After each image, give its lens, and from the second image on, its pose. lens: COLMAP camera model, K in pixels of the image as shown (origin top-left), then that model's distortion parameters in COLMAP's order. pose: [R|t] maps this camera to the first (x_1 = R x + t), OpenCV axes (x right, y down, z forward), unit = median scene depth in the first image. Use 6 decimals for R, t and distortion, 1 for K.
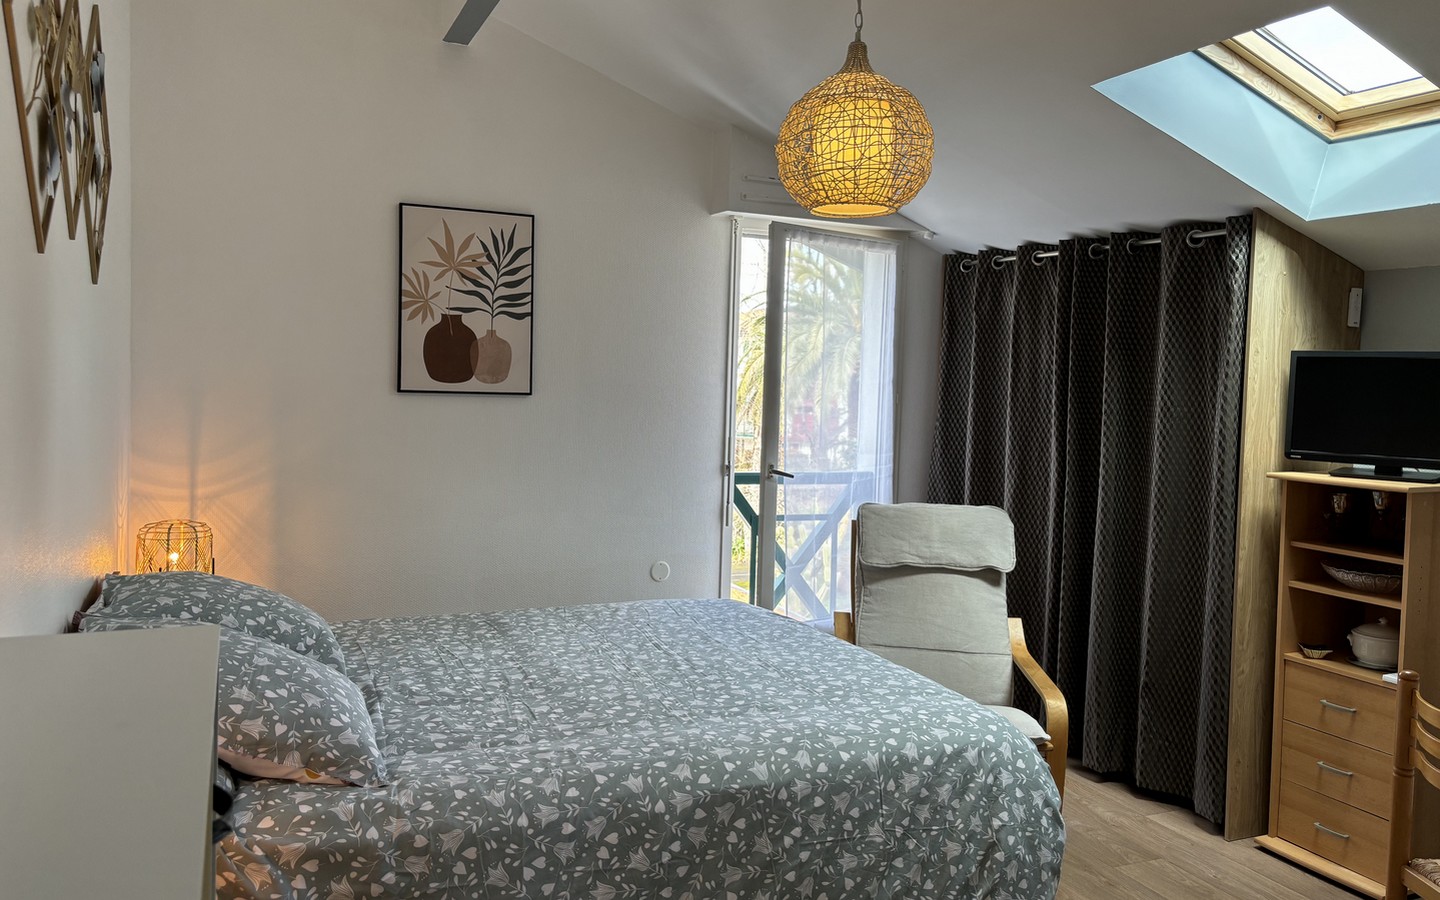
lens RADIAL K [[1065.8, 0, 720.0], [0, 1065.8, 450.0], [0, 0, 1]] dist [0.000282, -0.000263]
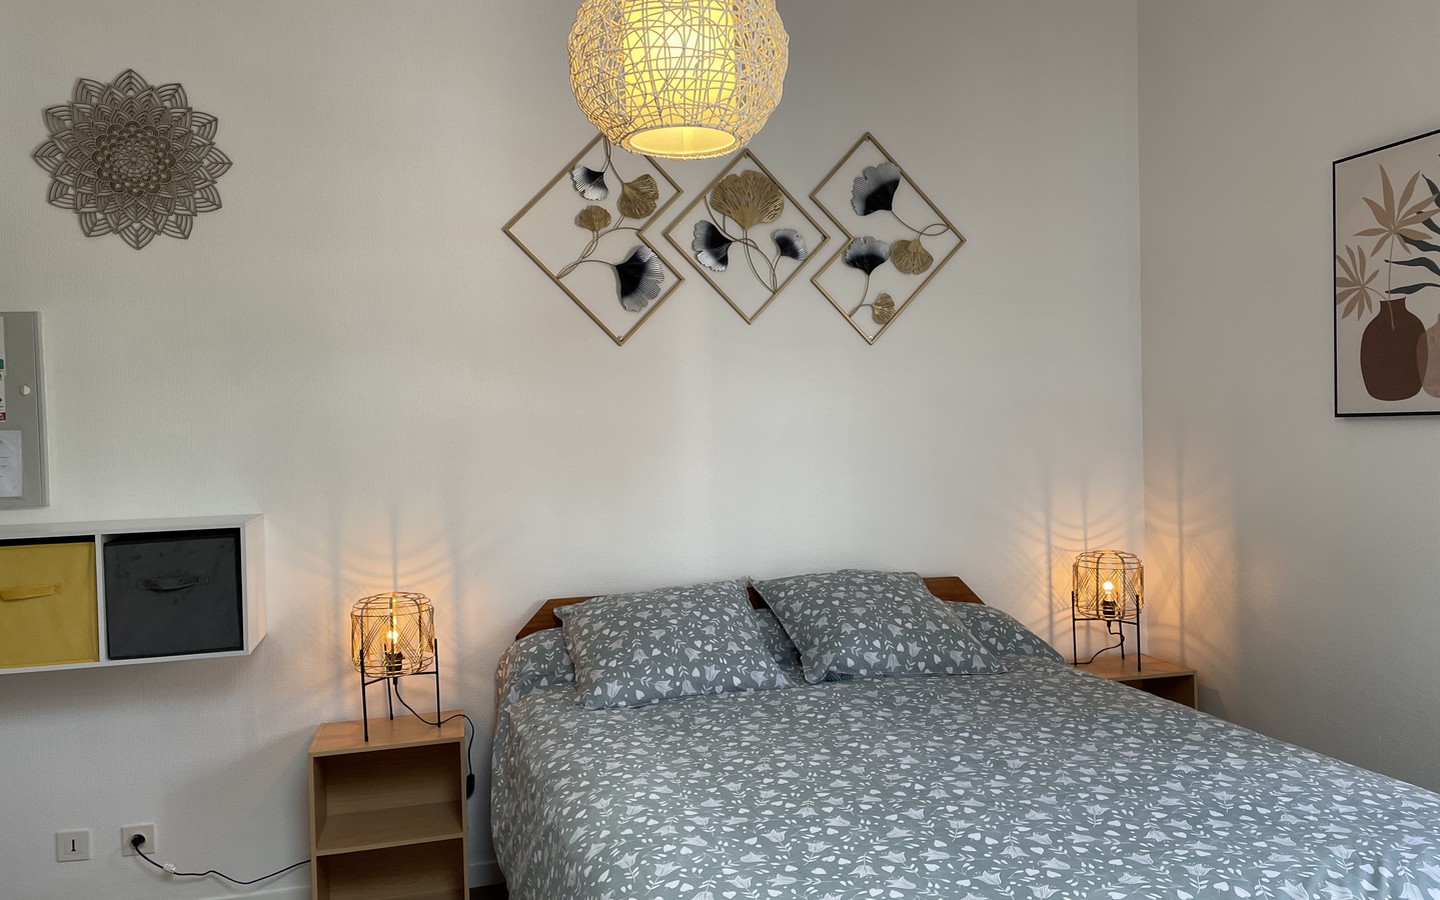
lens RADIAL K [[1092.4, 0, 720.0], [0, 1092.4, 450.0], [0, 0, 1]] dist [0.002365, 0.001592]
pose [[-0.164345, -0.007497, -0.986374, 0.516666], [-0.044734, 0.998999, -0.000140, -0.012009], [0.985388, 0.044101, -0.164516, 0.707150]]
